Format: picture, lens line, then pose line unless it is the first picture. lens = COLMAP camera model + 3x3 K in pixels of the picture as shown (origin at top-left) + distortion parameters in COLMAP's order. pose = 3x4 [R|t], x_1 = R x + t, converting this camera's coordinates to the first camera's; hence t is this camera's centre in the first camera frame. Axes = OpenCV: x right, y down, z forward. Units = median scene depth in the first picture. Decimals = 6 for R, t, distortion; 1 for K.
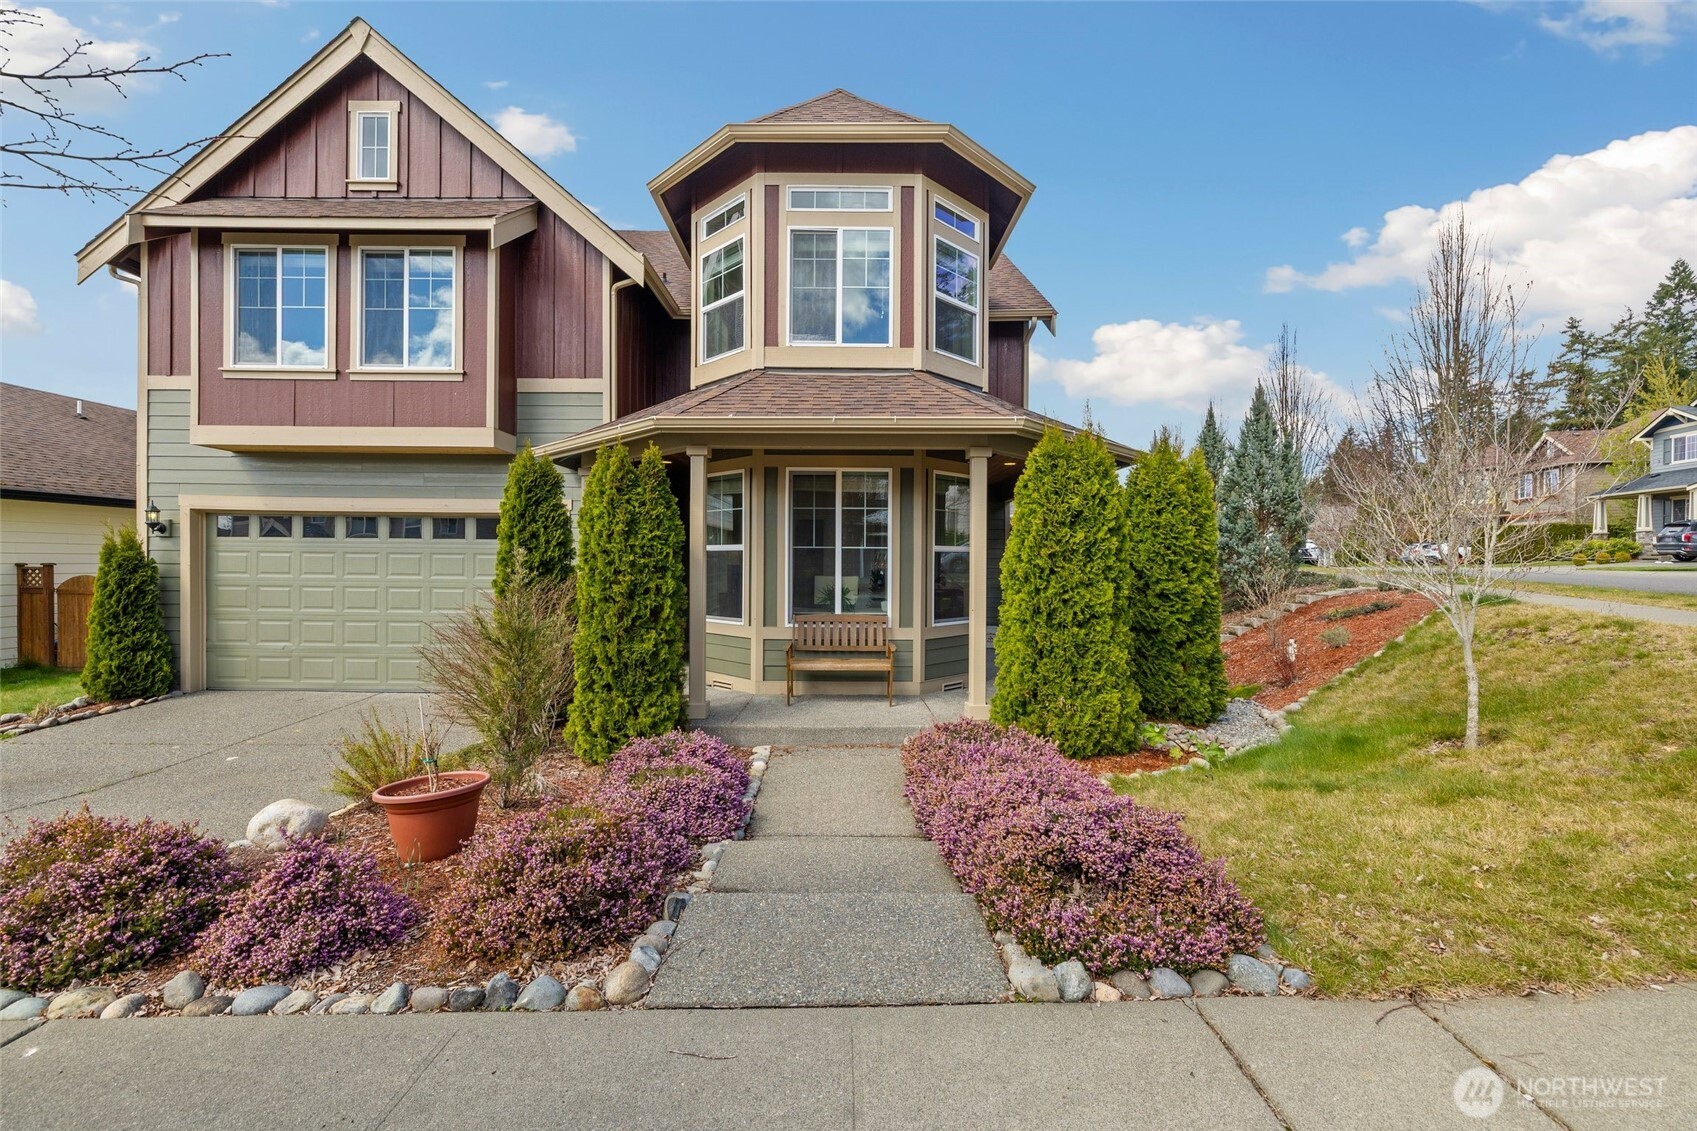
lens RADIAL K [[696.7, 0, 863.6], [0, 696.7, 570.3], [0, 0, 1]] dist [-0.000141, -0.000011]
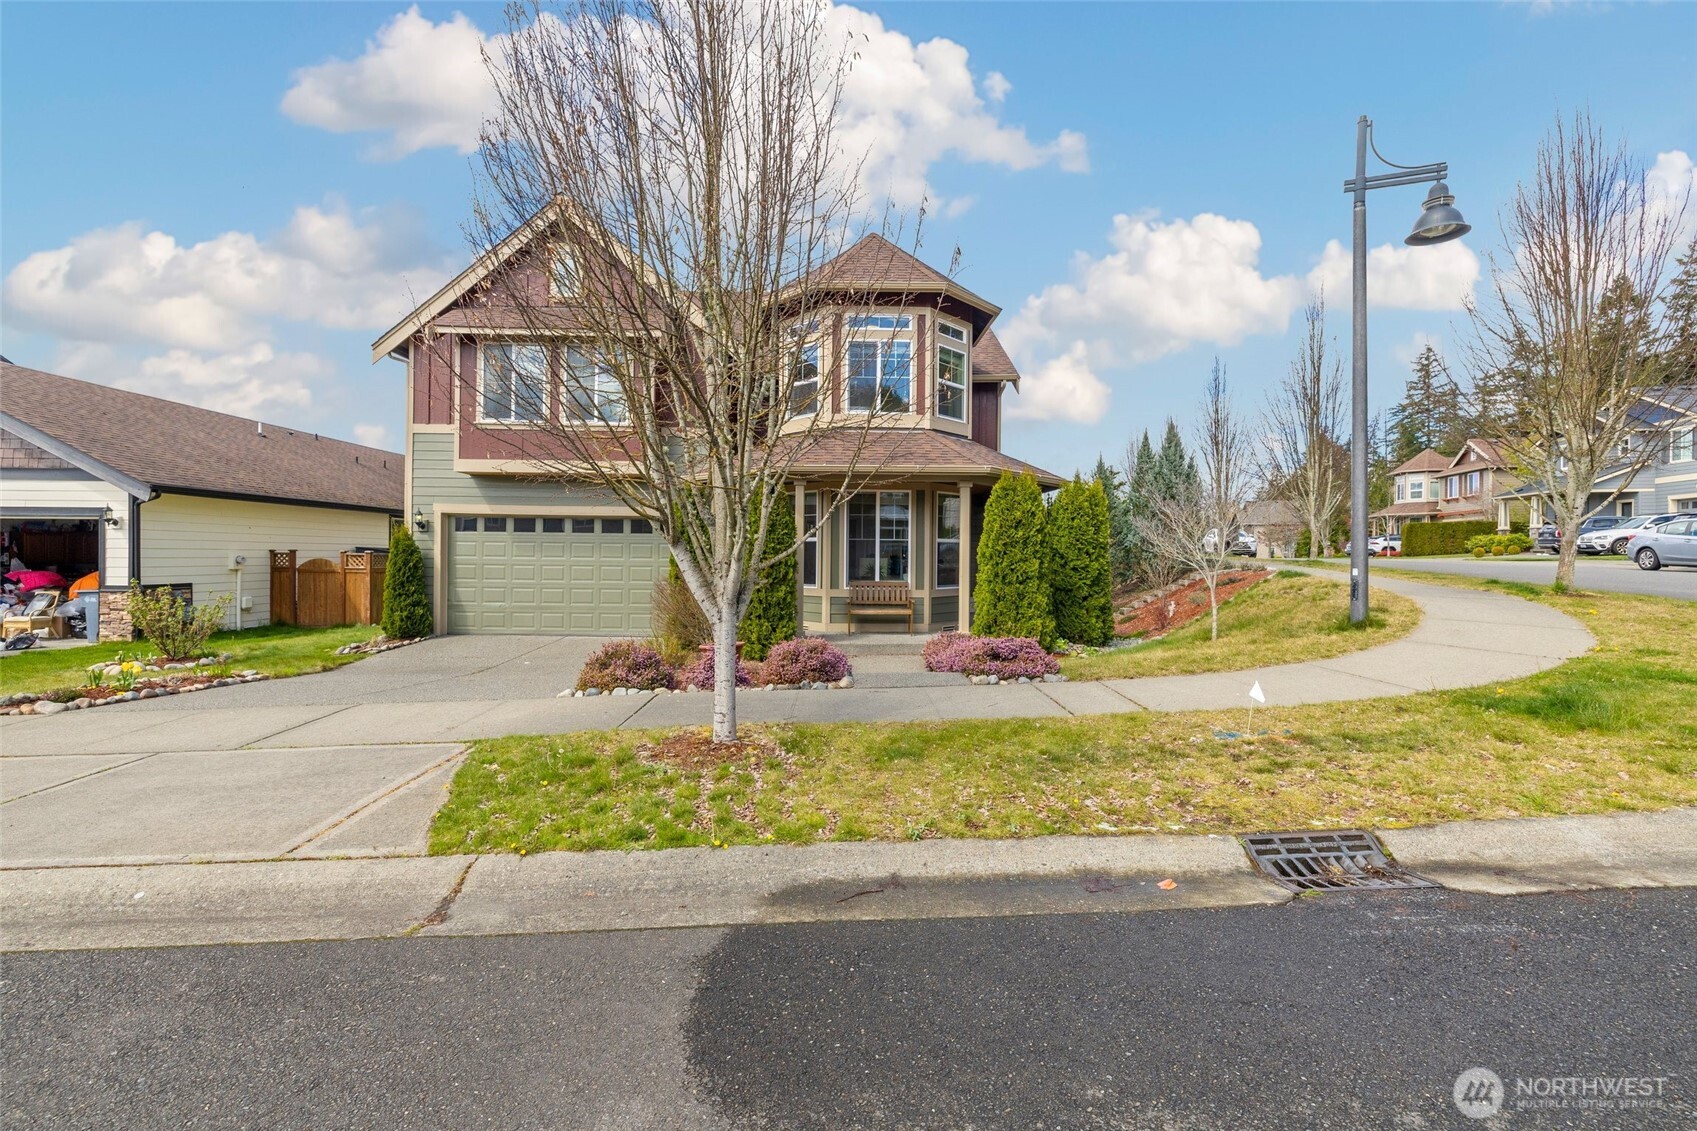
lens RADIAL K [[737.8, 0, 866.4], [0, 737.8, 568.2], [0, 0, 1]] dist [0.001508, 0.000311]
pose [[0.999645, 0.001525, 0.026602, -0.102646], [-0.001655, 0.999987, 0.004858, 0.023511], [-0.026594, -0.004900, 0.999634, -0.662964]]
